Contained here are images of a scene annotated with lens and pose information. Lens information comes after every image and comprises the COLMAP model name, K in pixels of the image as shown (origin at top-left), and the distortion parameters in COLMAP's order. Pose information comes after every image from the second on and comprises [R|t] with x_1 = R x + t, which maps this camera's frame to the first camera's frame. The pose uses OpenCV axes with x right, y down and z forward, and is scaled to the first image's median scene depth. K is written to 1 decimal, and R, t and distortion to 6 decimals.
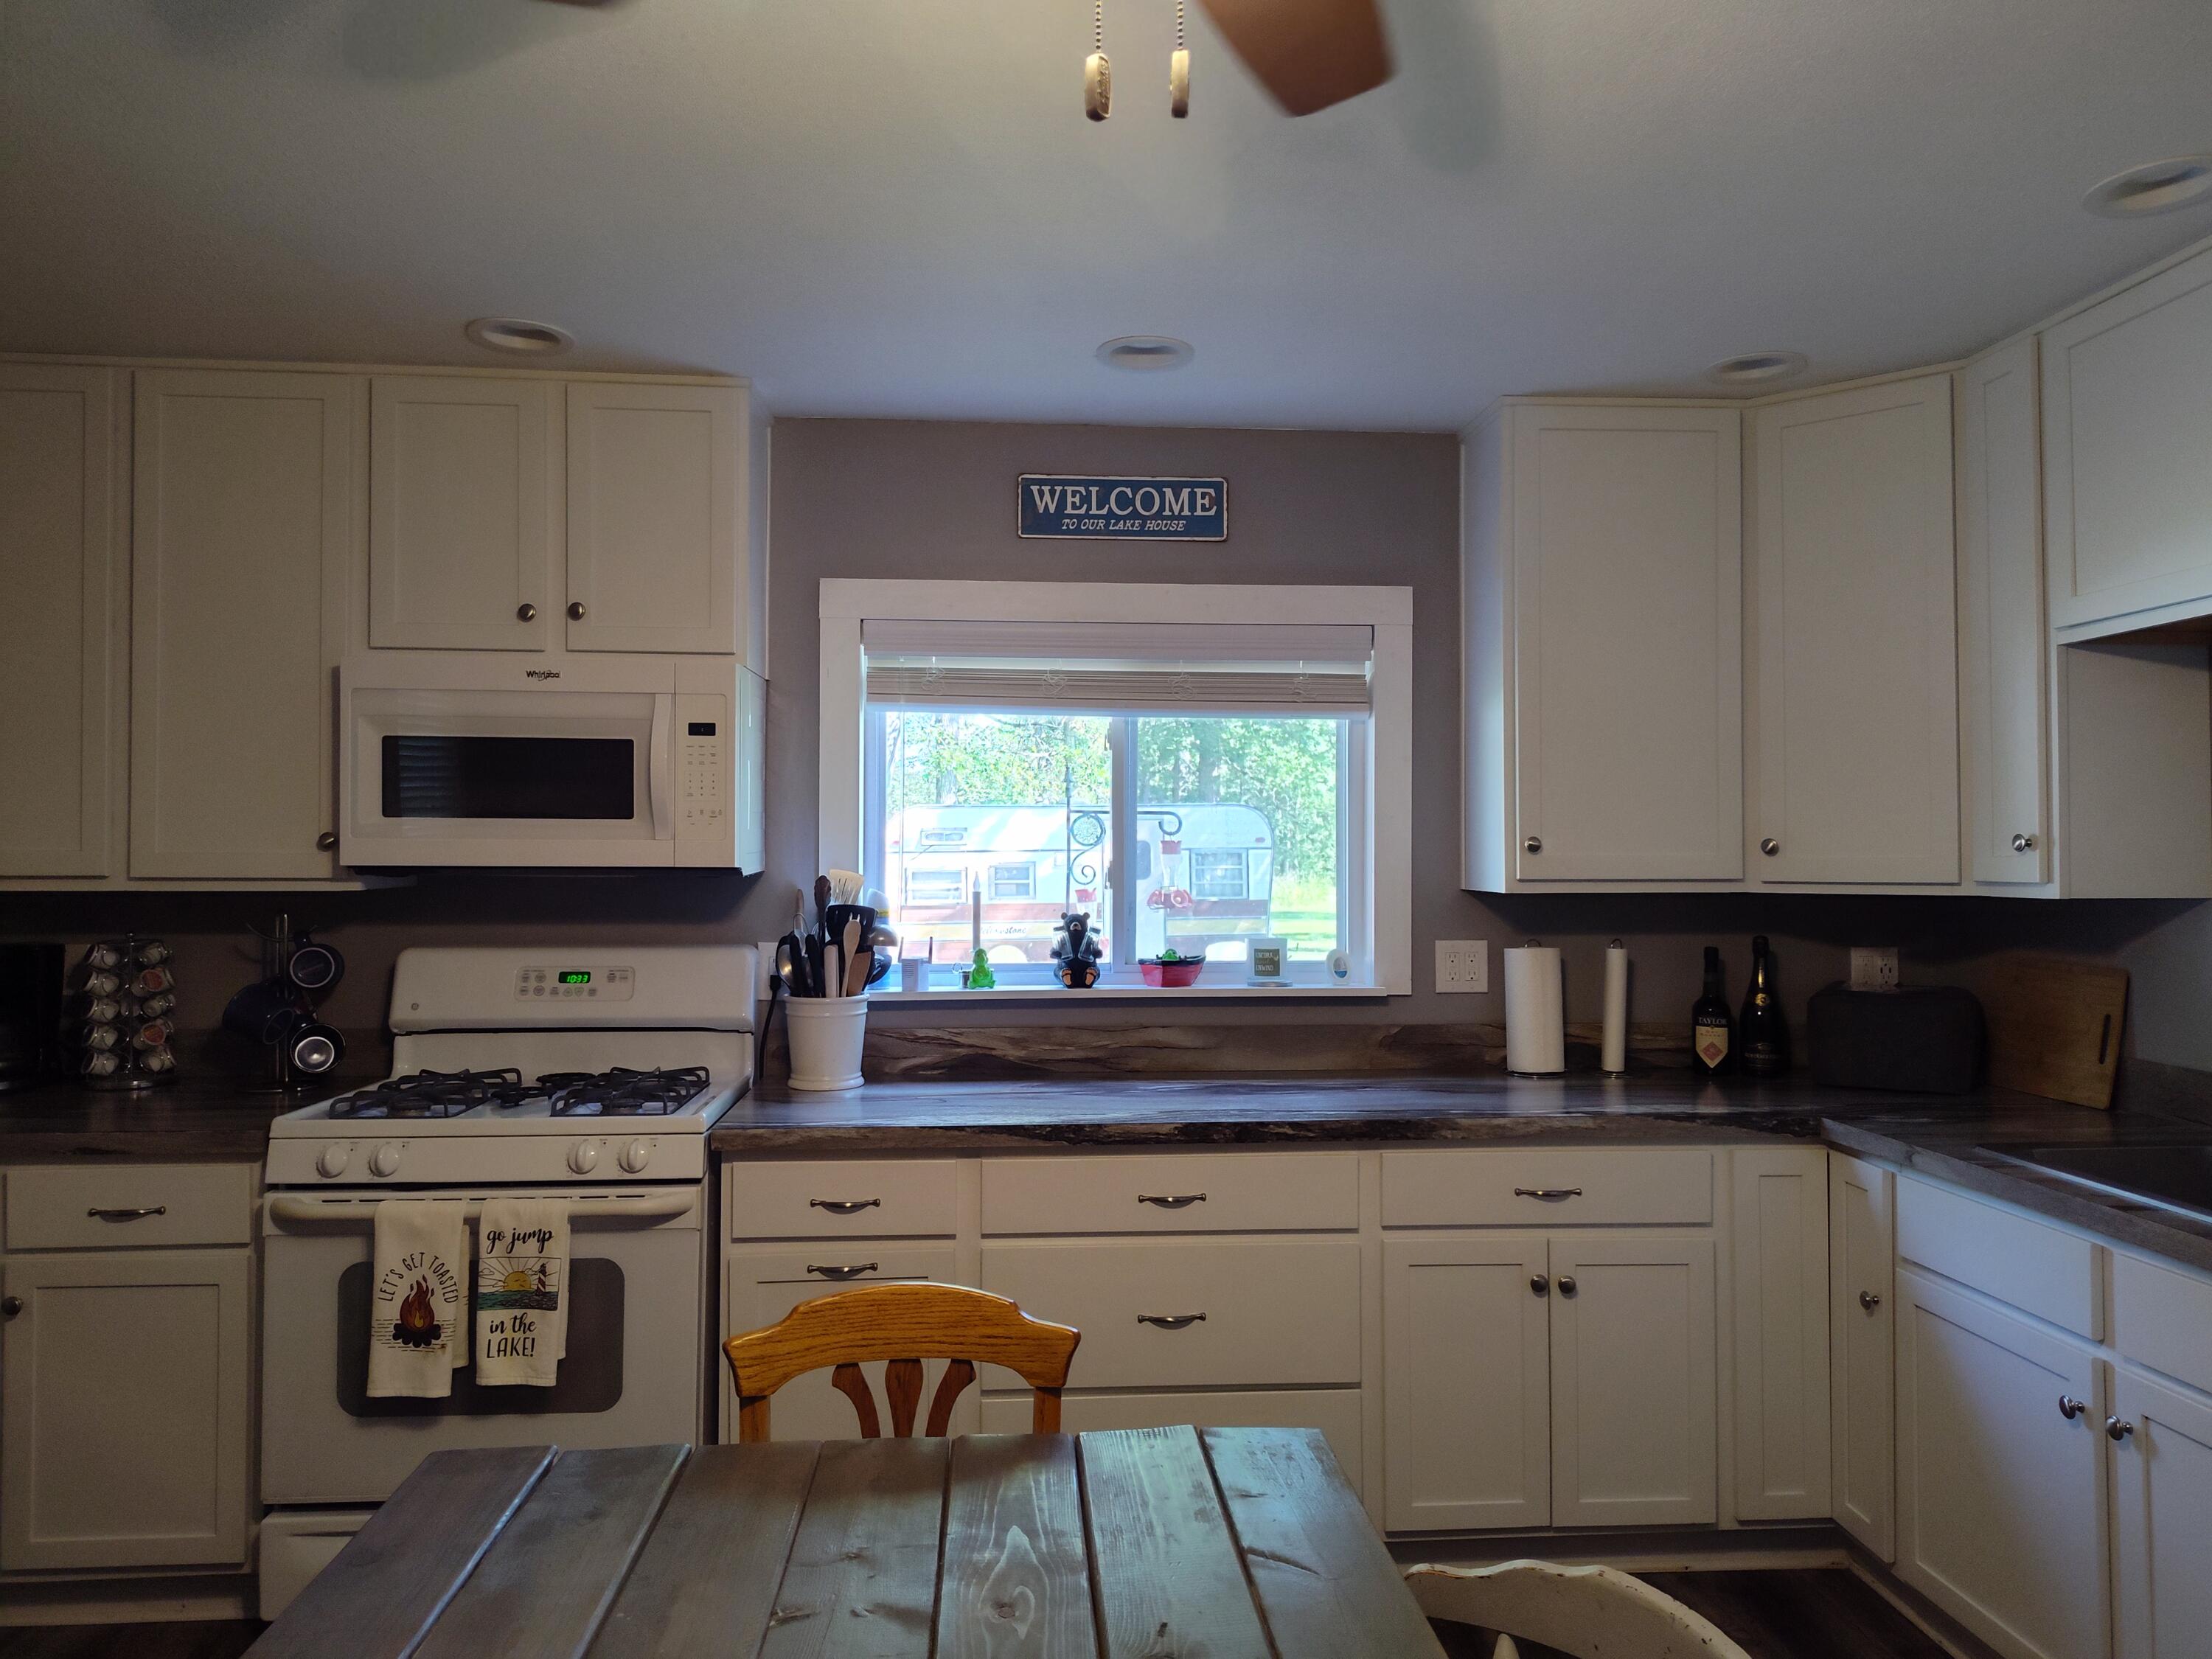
lens RADIAL K [[1495.4, 0, 1103.6], [0, 1495.4, 831.6], [0, 0, 1]] dist [0.030490, -0.033453]
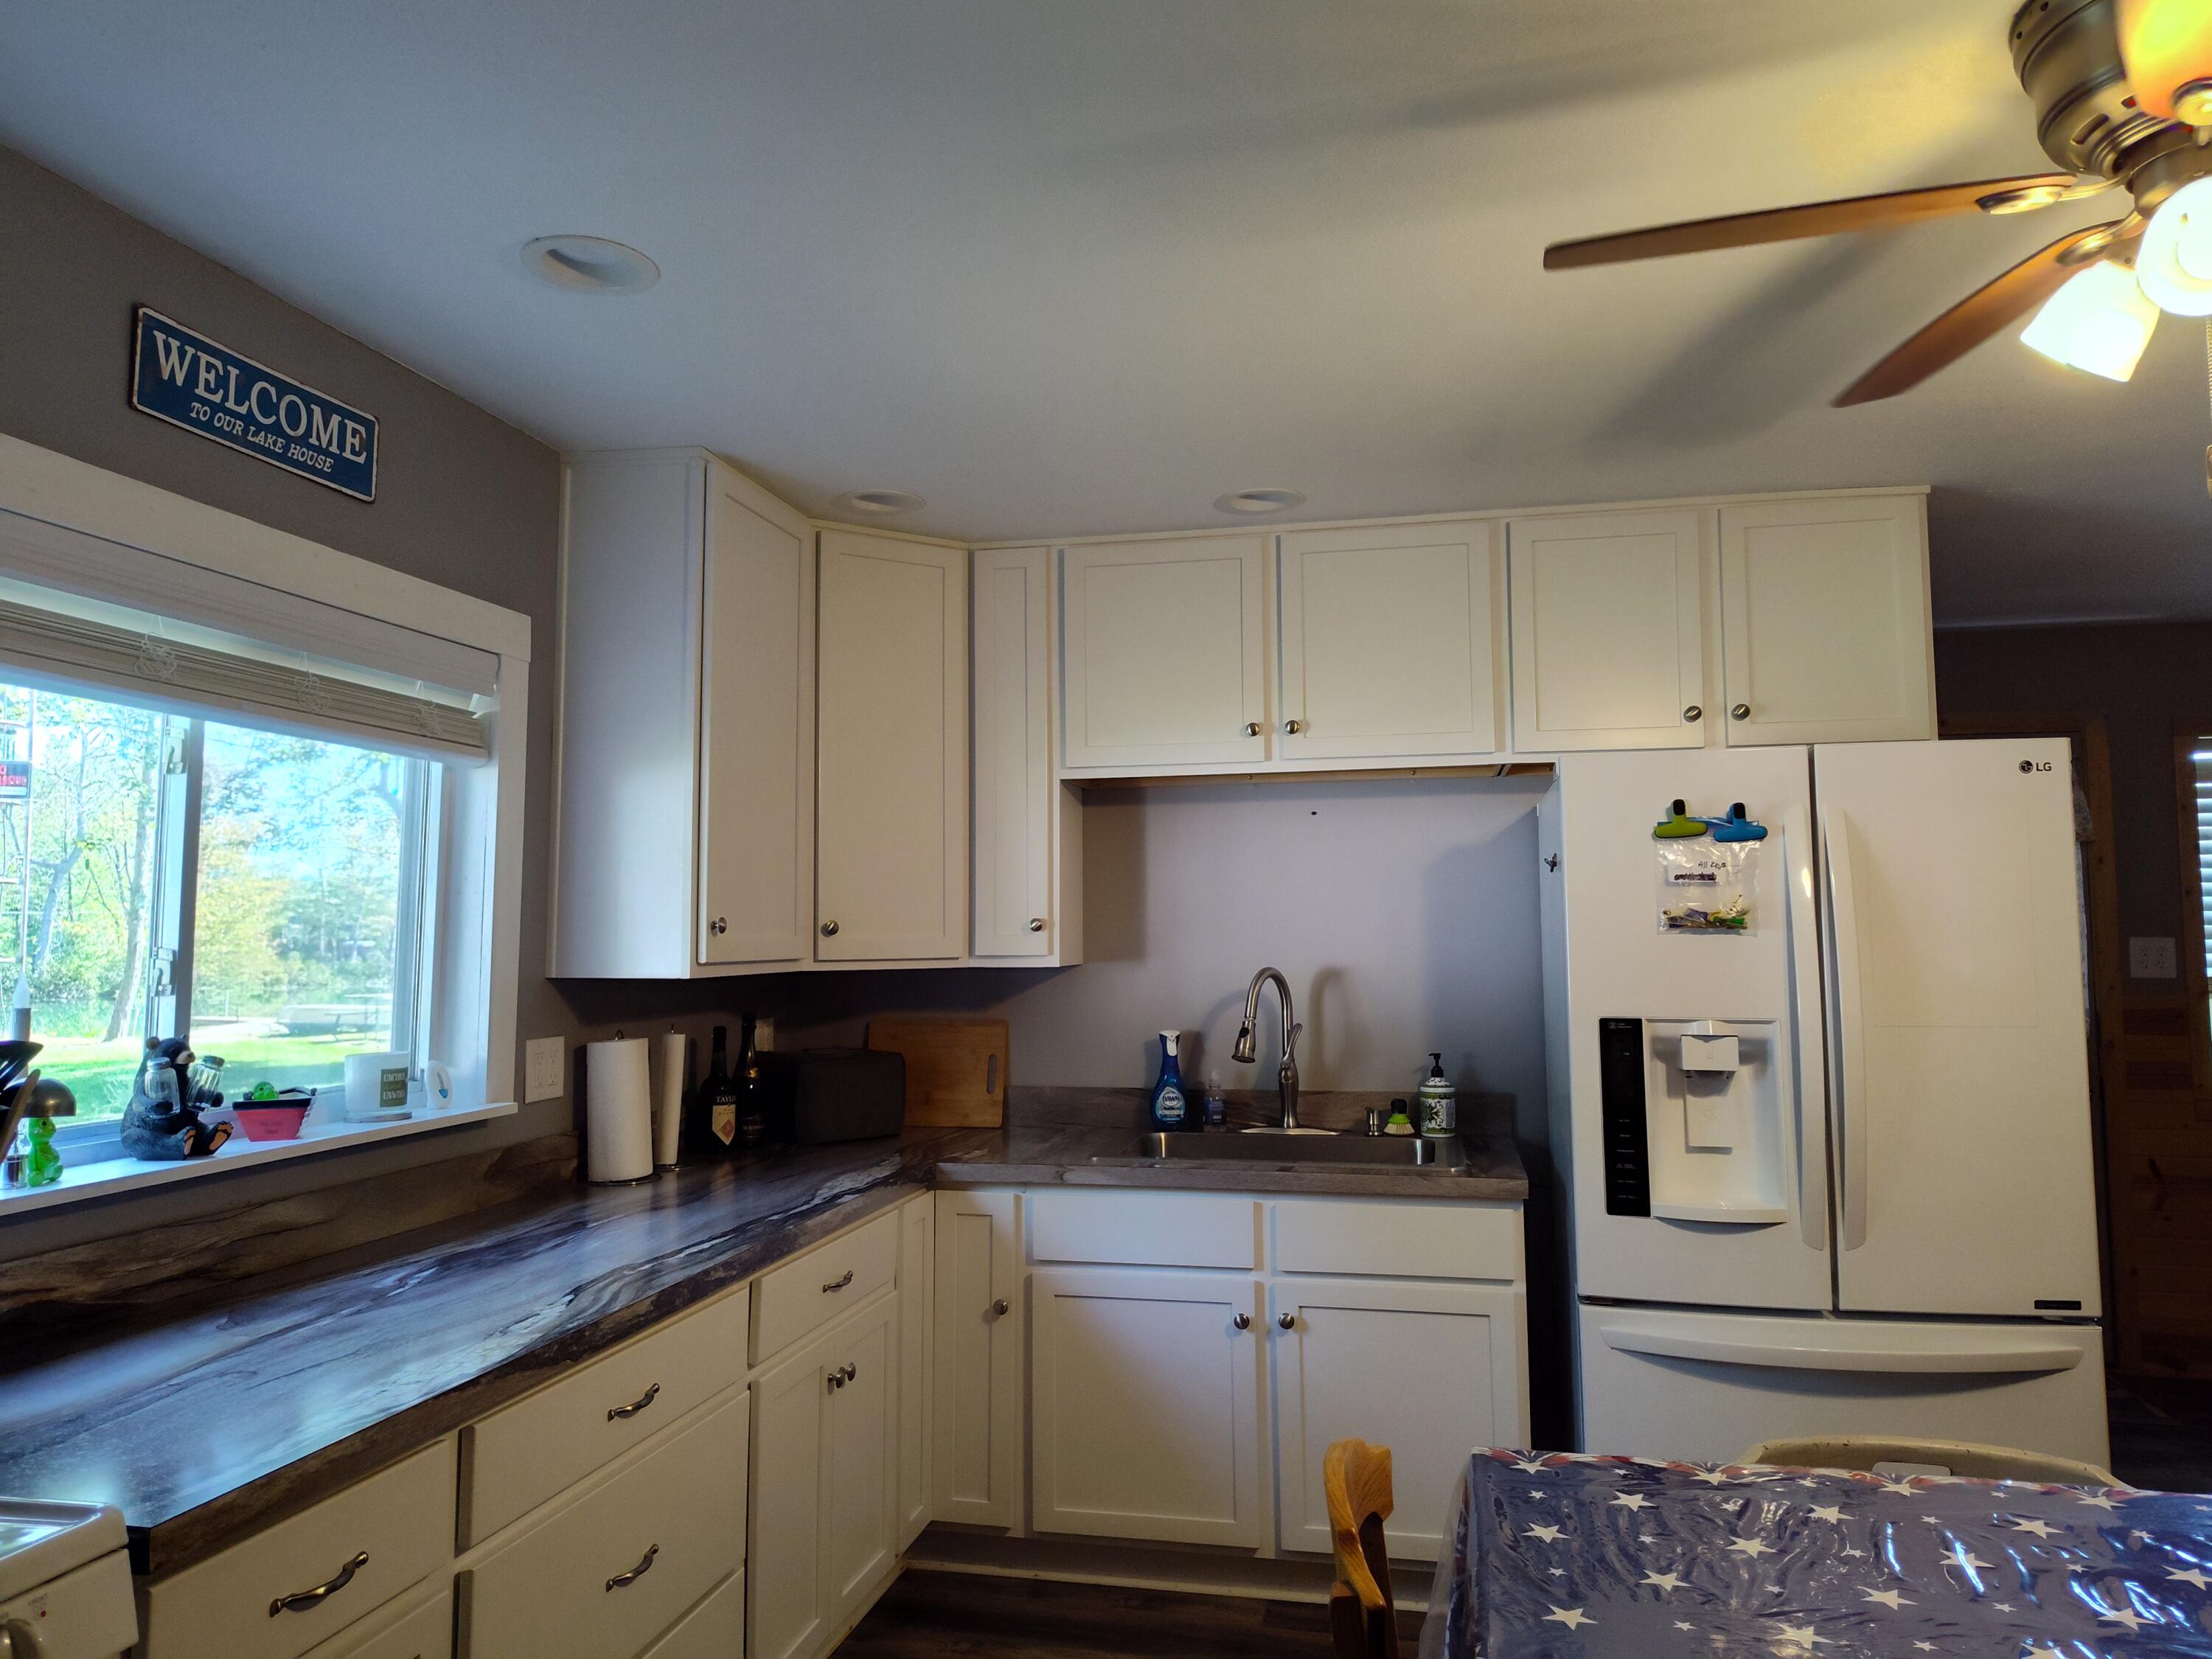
lens RADIAL K [[1504.5, 0, 1108.4], [0, 1504.5, 825.0], [0, 0, 1]] dist [0.060539, -0.071056]
pose [[0.285137, 0.067186, 0.956129, -0.552281], [-0.009765, 0.997692, -0.067194, 0.007062], [-0.958437, 0.009823, 0.285135, 0.489421]]
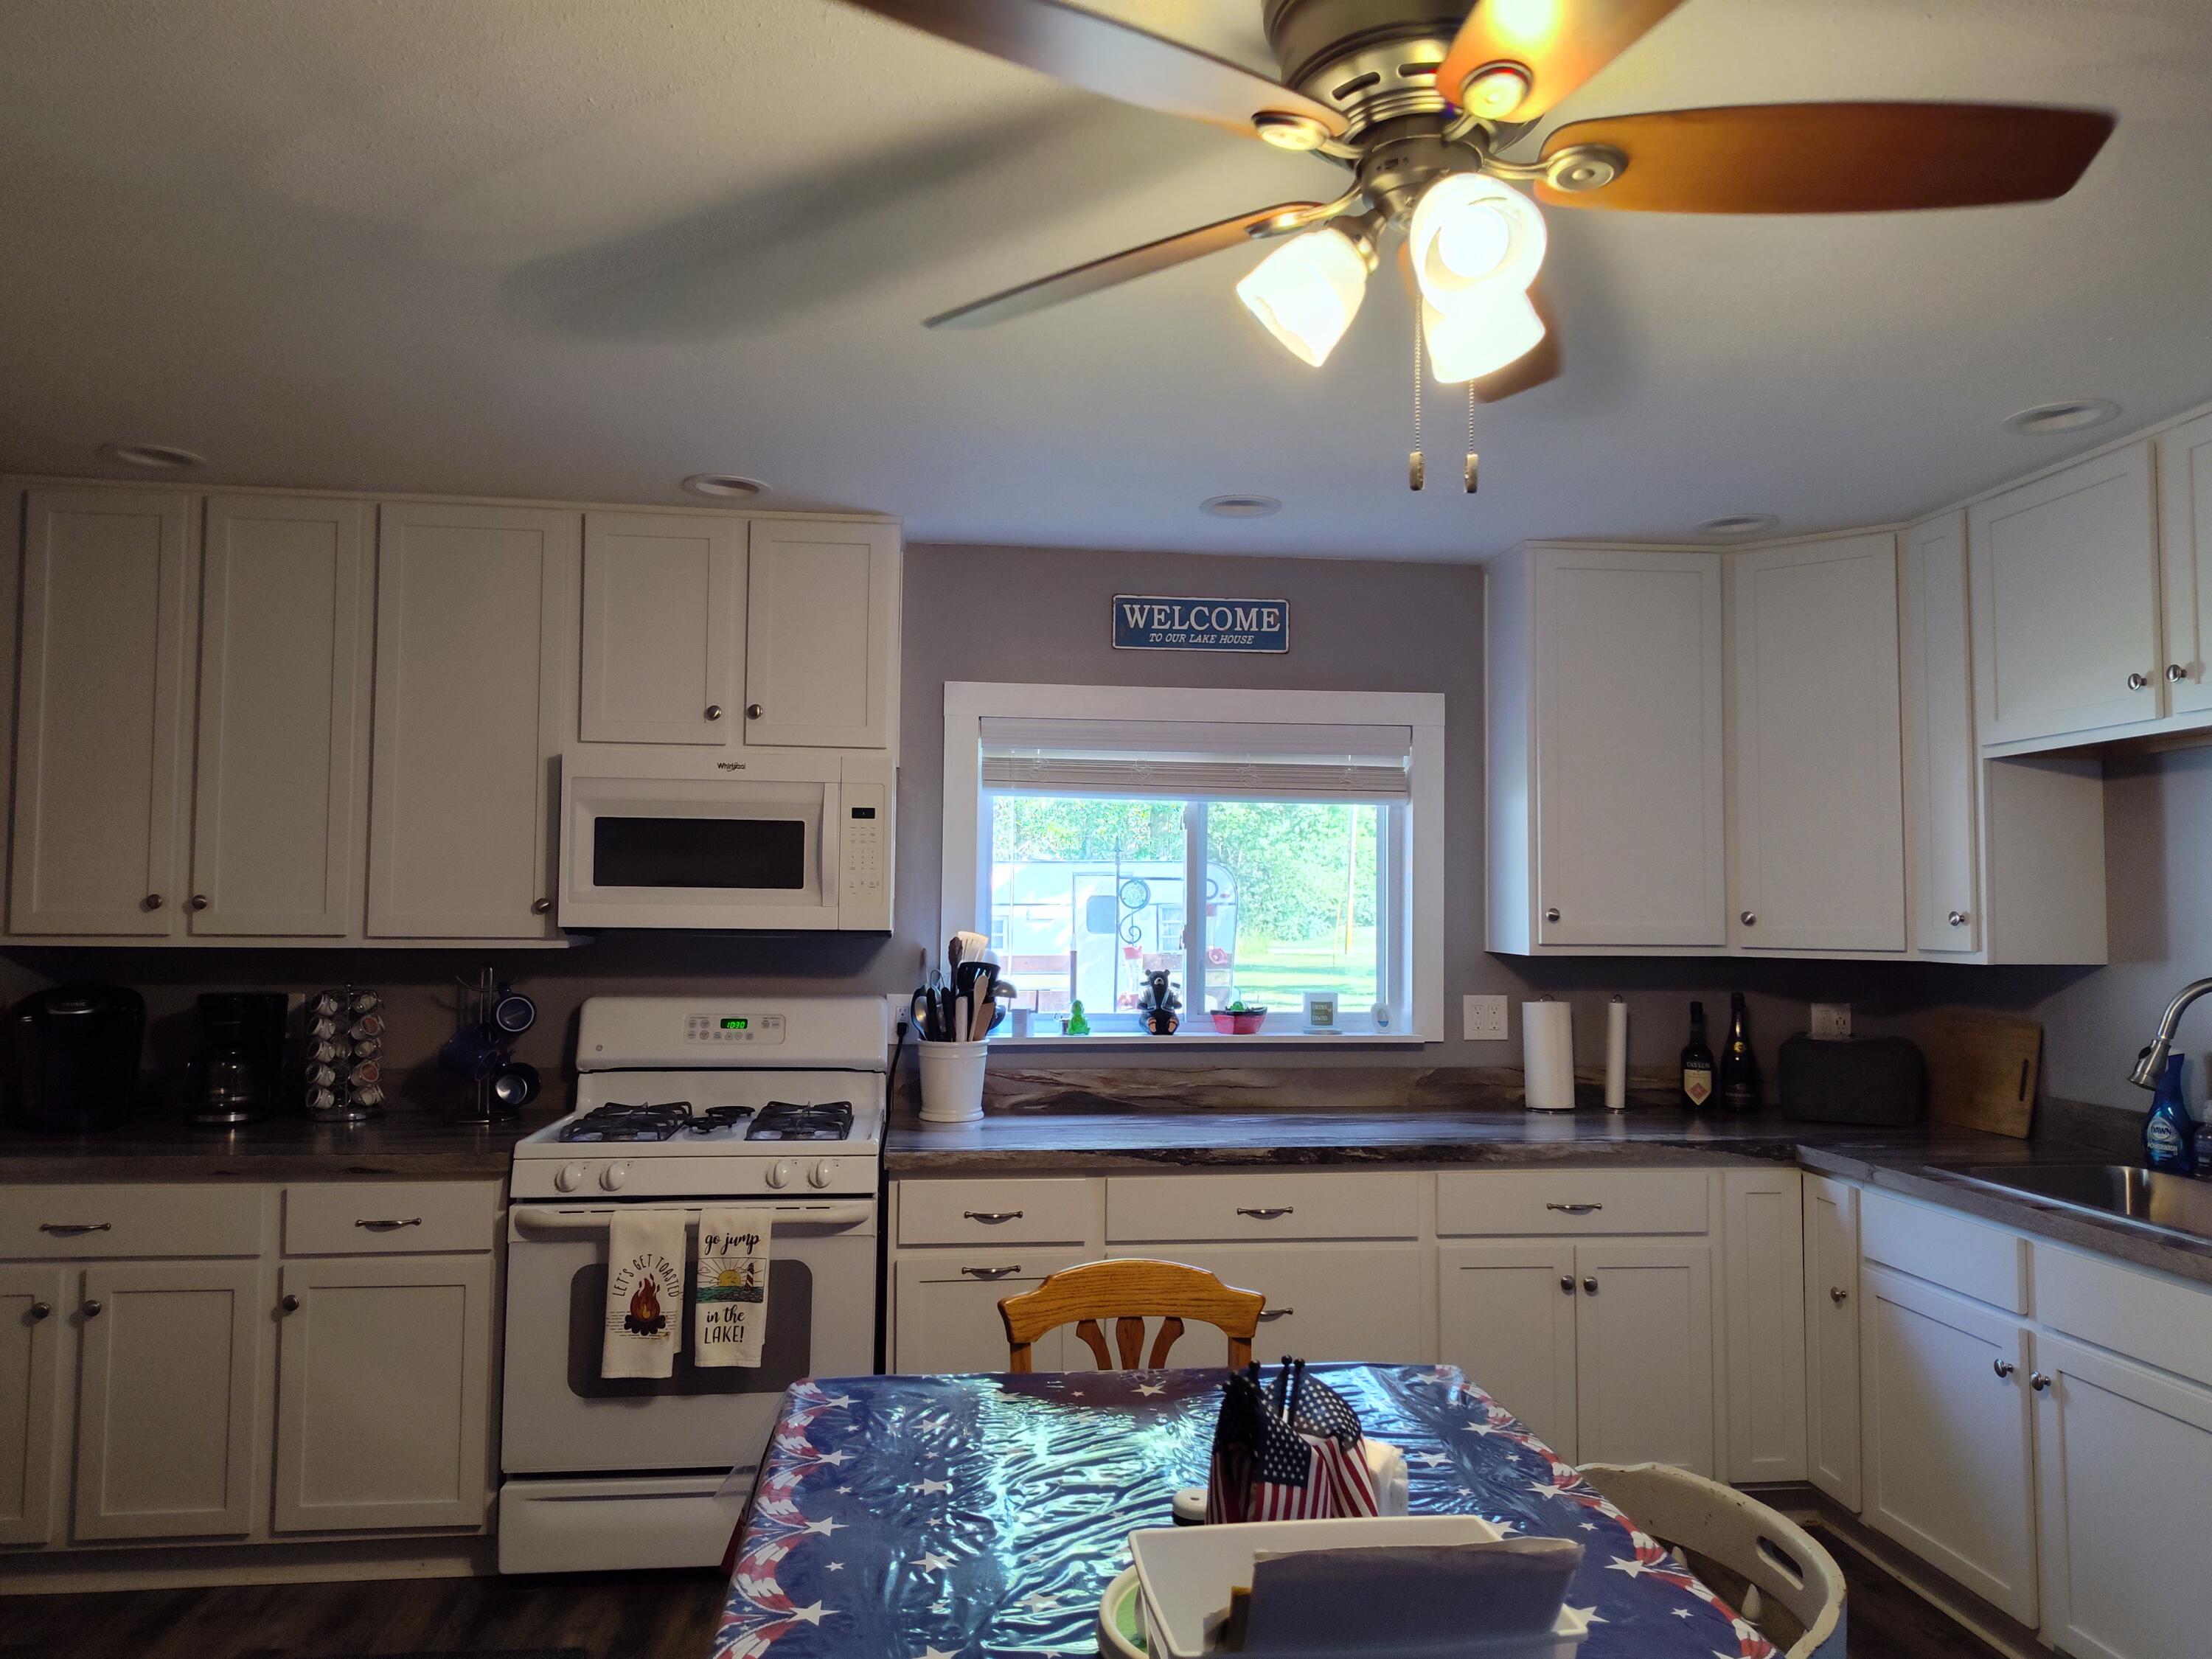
lens RADIAL K [[1485.8, 0, 1107.9], [0, 1485.8, 836.9], [0, 0, 1]] dist [0.041983, -0.049619]
pose [[0.999097, 0.009002, 0.041535, -0.115383], [-0.007697, 0.999475, -0.031478, -0.013314], [-0.041796, 0.031130, 0.998641, -0.168018]]
